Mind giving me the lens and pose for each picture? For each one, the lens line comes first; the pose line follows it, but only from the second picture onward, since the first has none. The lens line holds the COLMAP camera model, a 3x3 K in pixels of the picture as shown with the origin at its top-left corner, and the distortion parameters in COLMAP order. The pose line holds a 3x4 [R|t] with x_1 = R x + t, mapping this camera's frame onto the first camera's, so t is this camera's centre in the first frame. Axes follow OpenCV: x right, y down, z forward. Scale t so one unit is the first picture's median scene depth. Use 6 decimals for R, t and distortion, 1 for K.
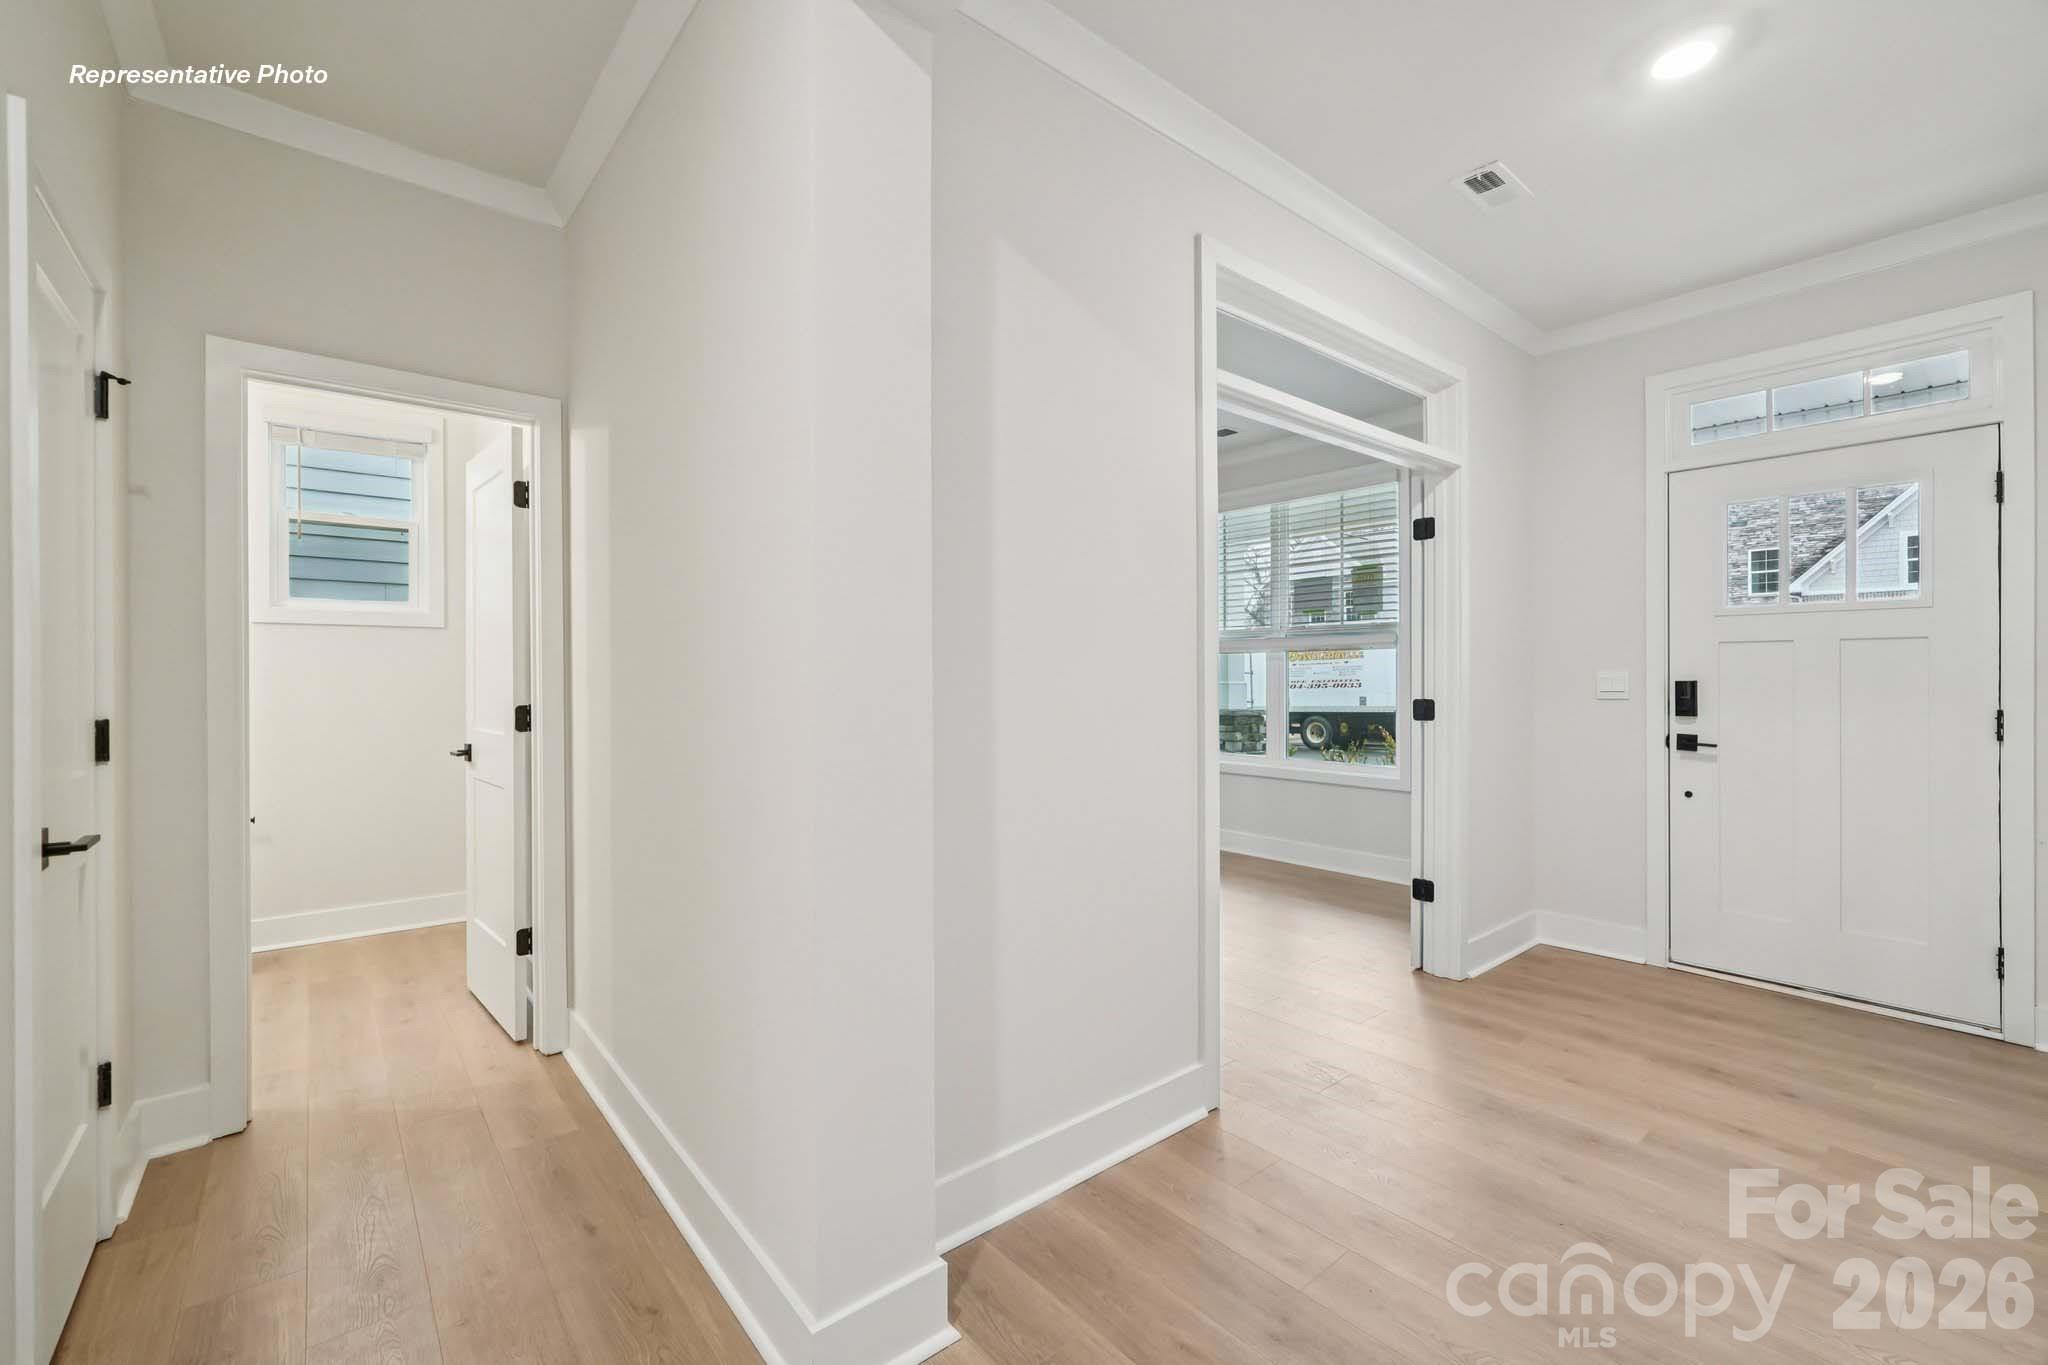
lens RADIAL K [[862.4, 0, 1033.5], [0, 862.4, 677.3], [0, 0, 1]] dist [-0.004806, 0.000527]
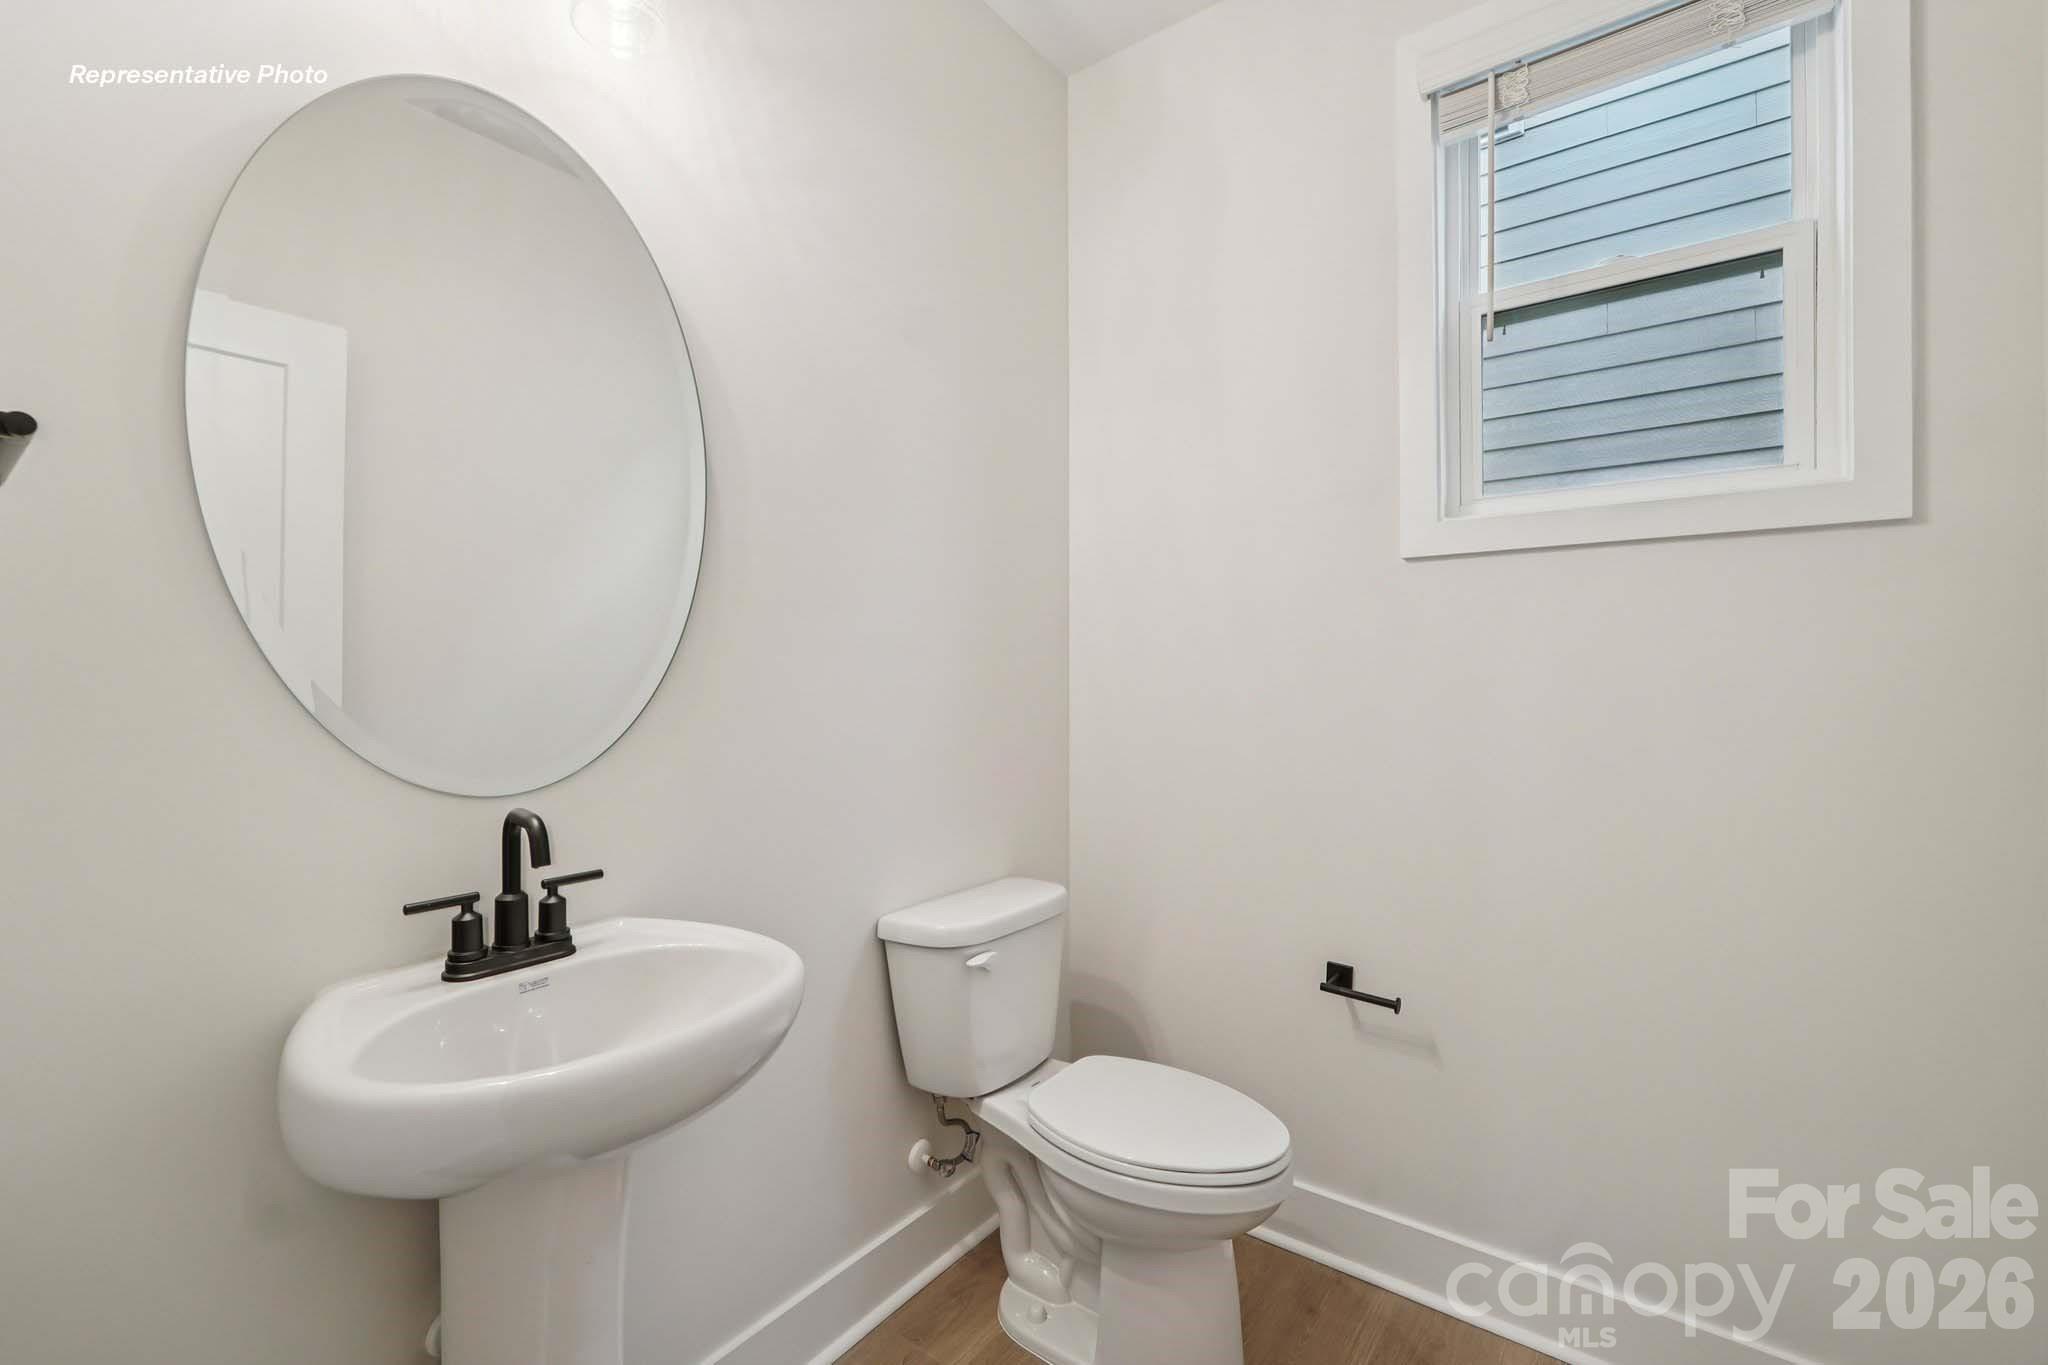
lens RADIAL K [[862.4, 0, 1015.5], [0, 862.4, 696.3], [0, 0, 1]] dist [-0.004806, 0.000527]
pose [[0.219802, -0.007881, -0.975513, -3.331525], [-0.009131, 0.999907, -0.010135, 0.097649], [0.975502, 0.011135, 0.219710, 4.529268]]
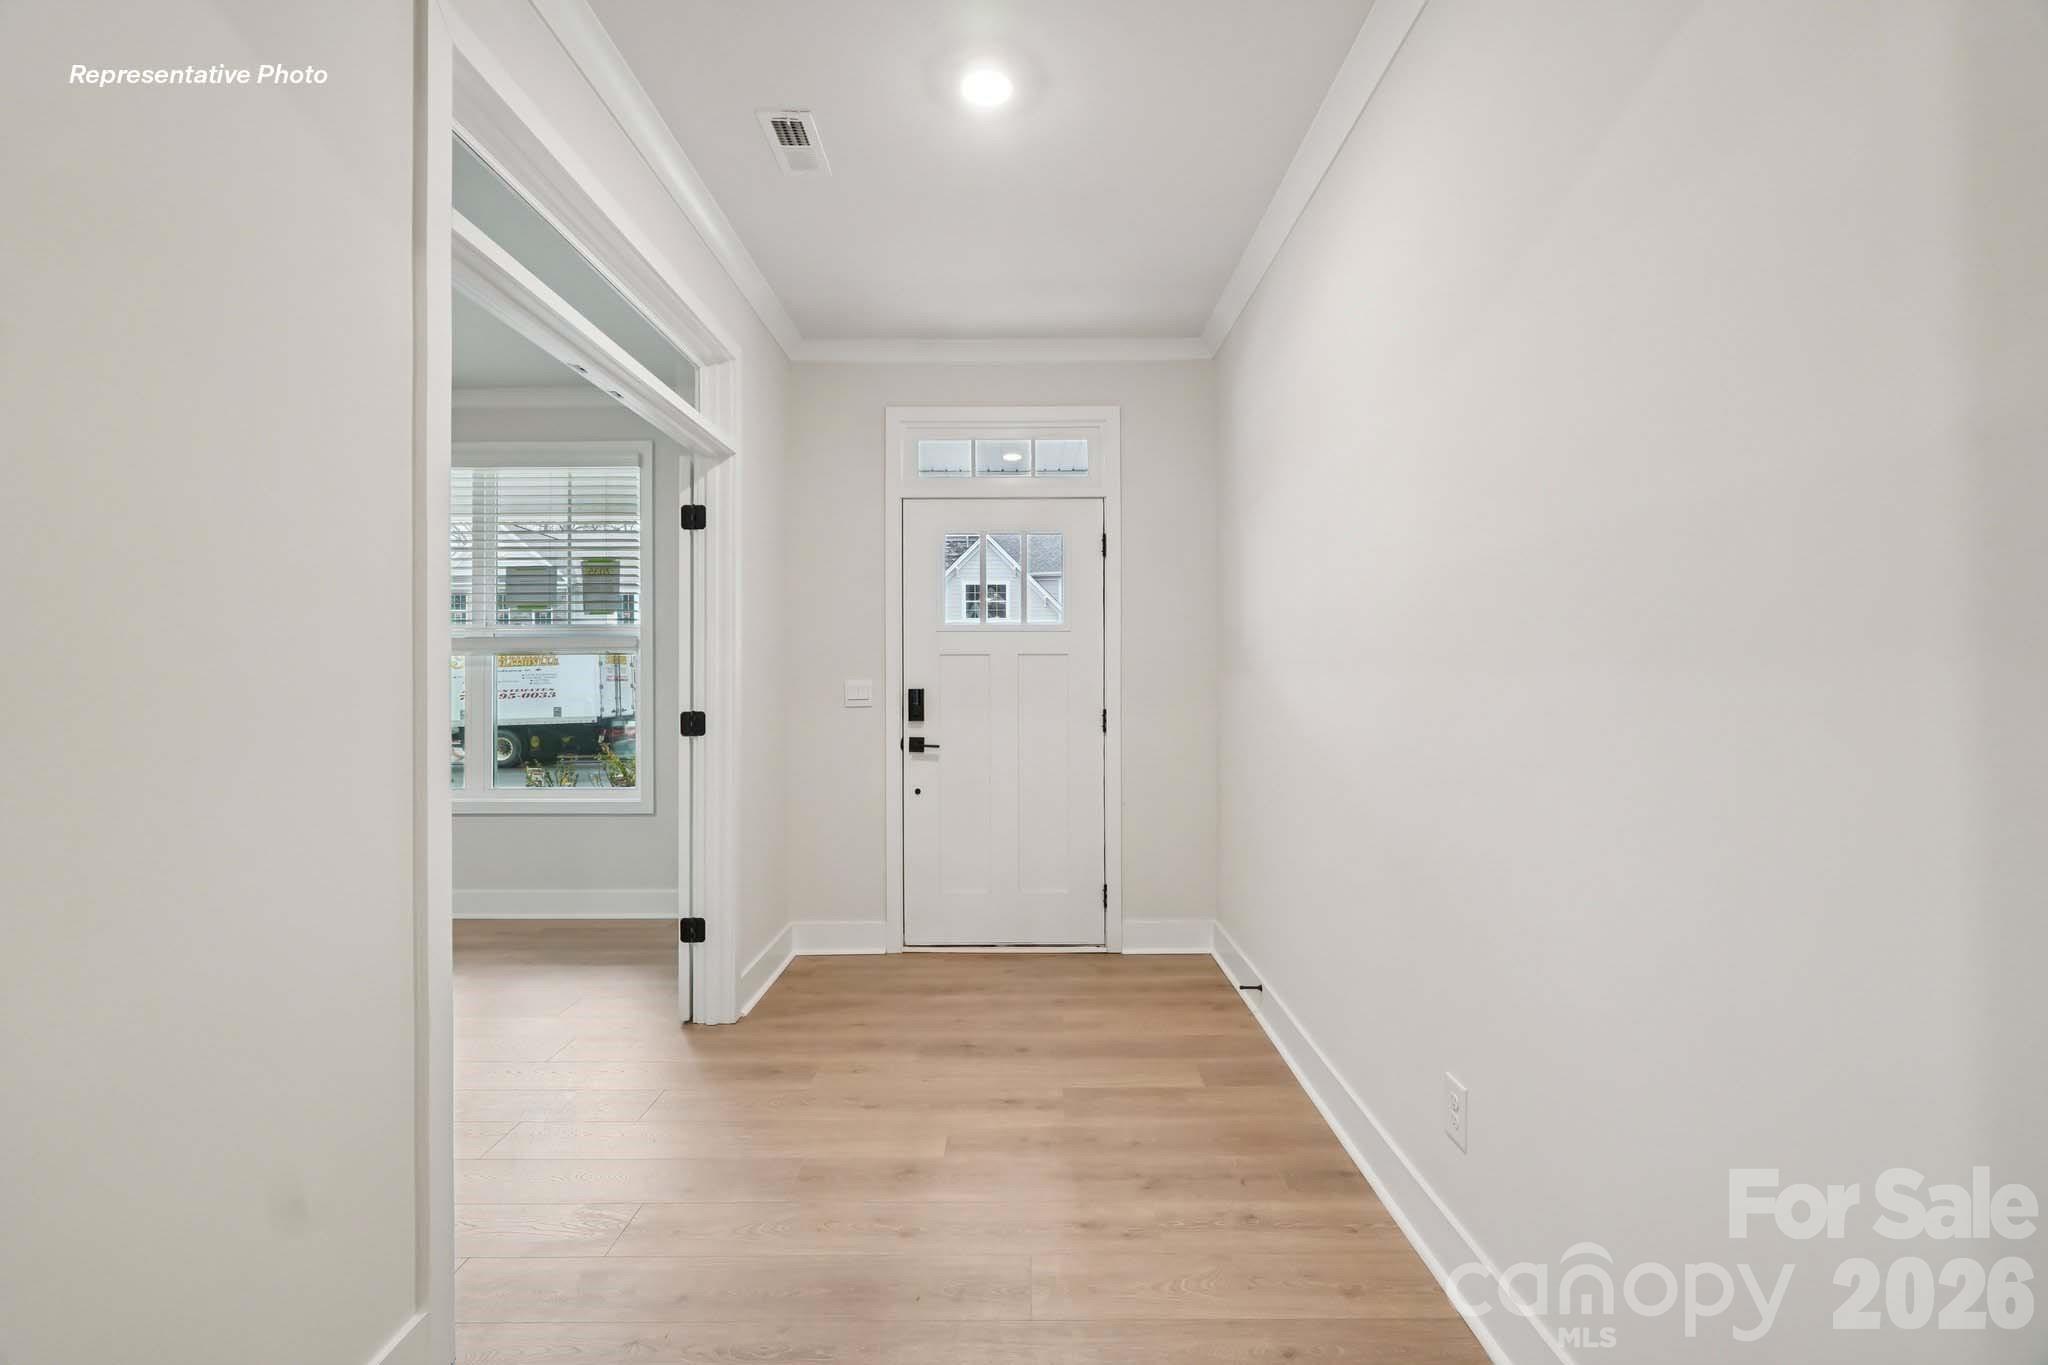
lens RADIAL K [[862.4, 0, 1021.4], [0, 862.4, 677.2], [0, 0, 1]] dist [-0.004806, 0.000527]
pose [[0.646253, 0.004685, 0.763109, -0.000608], [0.002925, 0.999959, -0.008616, -0.001012], [-0.763117, 0.007800, 0.646213, 0.181631]]
